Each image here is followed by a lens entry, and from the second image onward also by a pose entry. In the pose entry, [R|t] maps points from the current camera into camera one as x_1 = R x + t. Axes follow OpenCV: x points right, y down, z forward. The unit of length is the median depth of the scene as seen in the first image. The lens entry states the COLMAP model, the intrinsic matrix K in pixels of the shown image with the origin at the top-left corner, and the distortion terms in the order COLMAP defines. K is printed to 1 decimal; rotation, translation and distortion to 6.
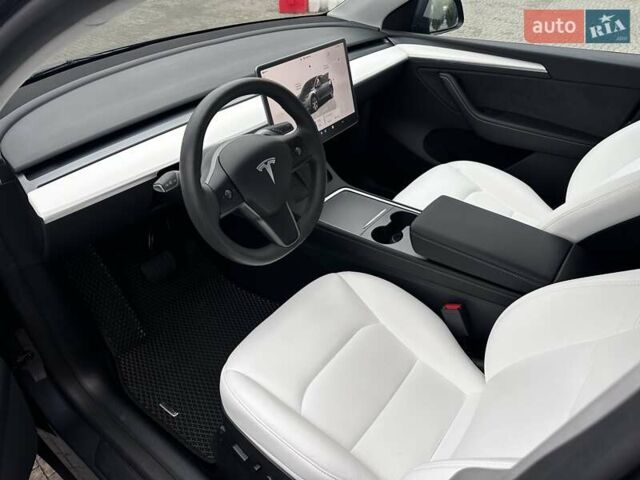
lens RADIAL K [[446.1, 0, 320.0], [0, 446.1, 240.0], [0, 0, 1]] dist [0.051461, -0.065920]
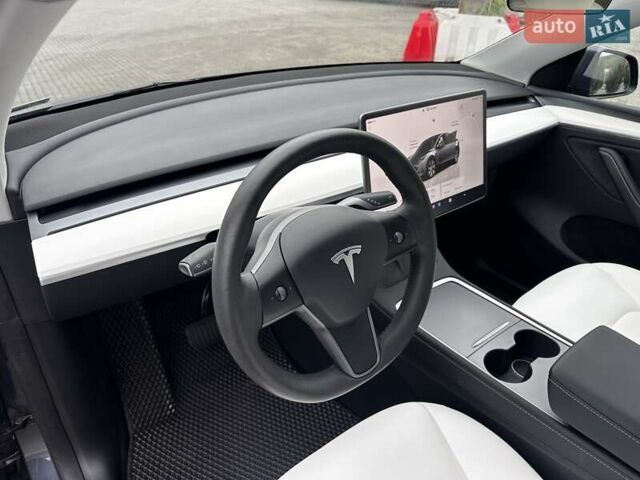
lens RADIAL K [[446.1, 0, 320.0], [0, 446.1, 240.0], [0, 0, 1]] dist [0.051461, -0.065920]
pose [[0.964599, 0.167711, -0.203523, -0.019189], [-0.185892, 0.979807, -0.073634, -0.096702], [0.187064, 0.108861, 0.976297, 0.243933]]
